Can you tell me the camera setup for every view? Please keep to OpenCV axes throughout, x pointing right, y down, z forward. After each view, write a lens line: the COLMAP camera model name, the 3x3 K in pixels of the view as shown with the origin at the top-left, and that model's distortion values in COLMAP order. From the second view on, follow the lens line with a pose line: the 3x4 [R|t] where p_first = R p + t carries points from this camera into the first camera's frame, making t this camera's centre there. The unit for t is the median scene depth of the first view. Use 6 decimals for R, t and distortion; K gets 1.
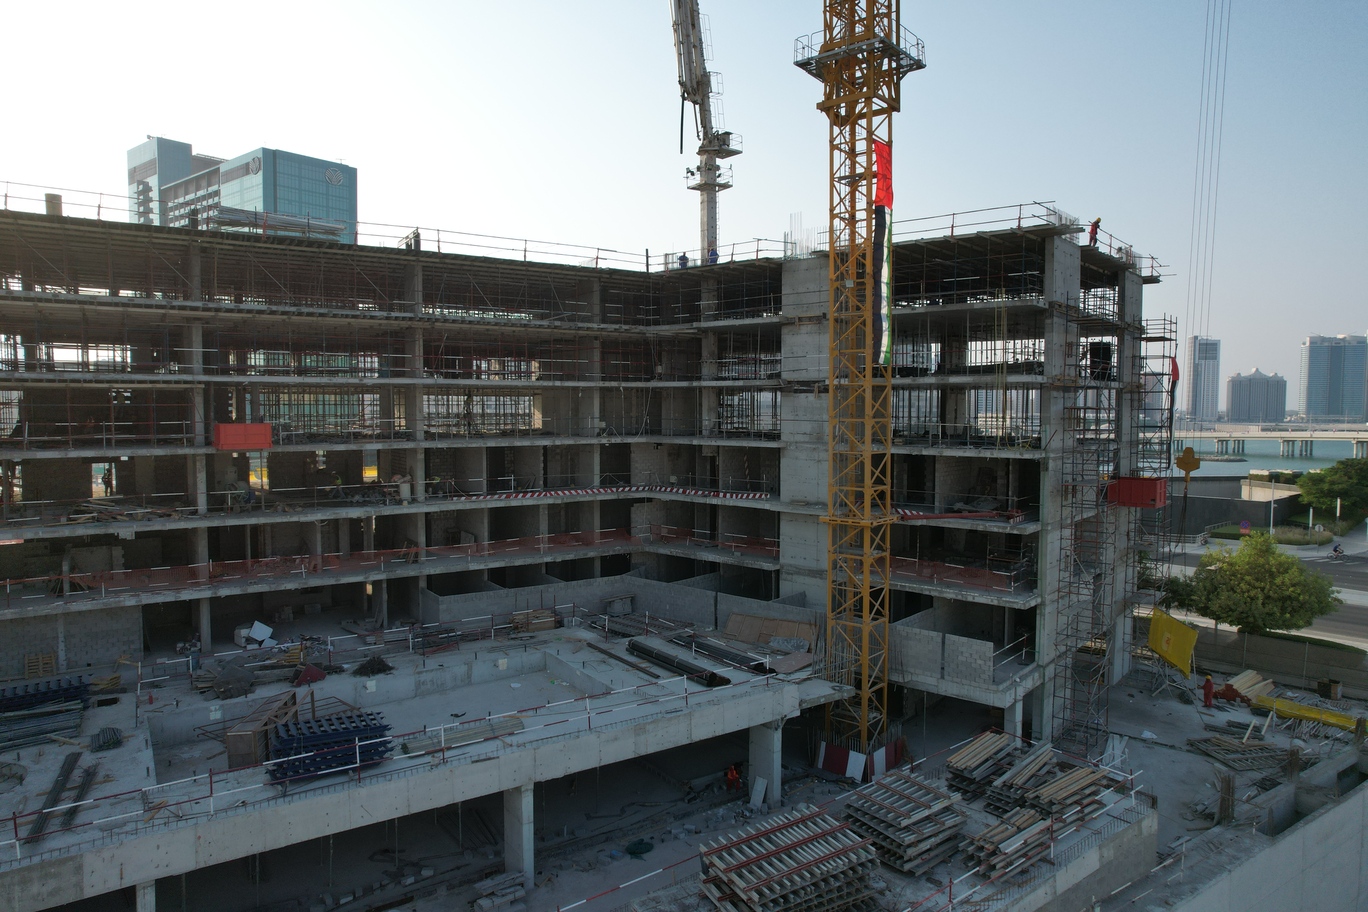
lens RADIAL K [[872.4, 0, 688.1], [0, 872.4, 450.9], [0, 0, 1]] dist [-0.086054, 0.082779]
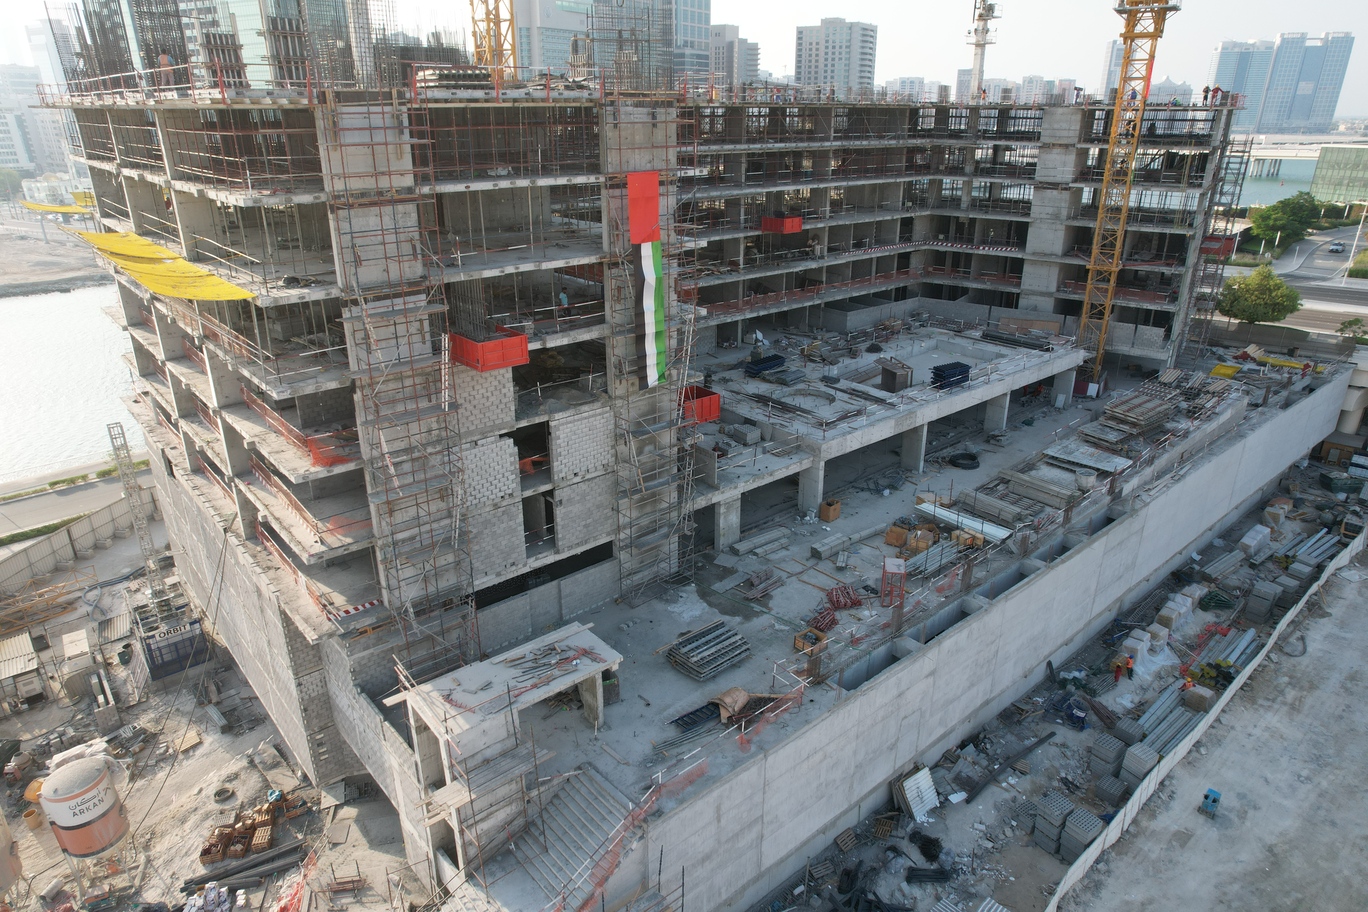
lens RADIAL K [[872.4, 0, 688.1], [0, 872.4, 450.9], [0, 0, 1]] dist [-0.086054, 0.082779]
pose [[0.993017, -0.045066, 0.109022, -0.770418], [0.007876, 0.947420, 0.319895, -0.122255], [-0.117706, -0.316802, 0.941160, -0.662513]]
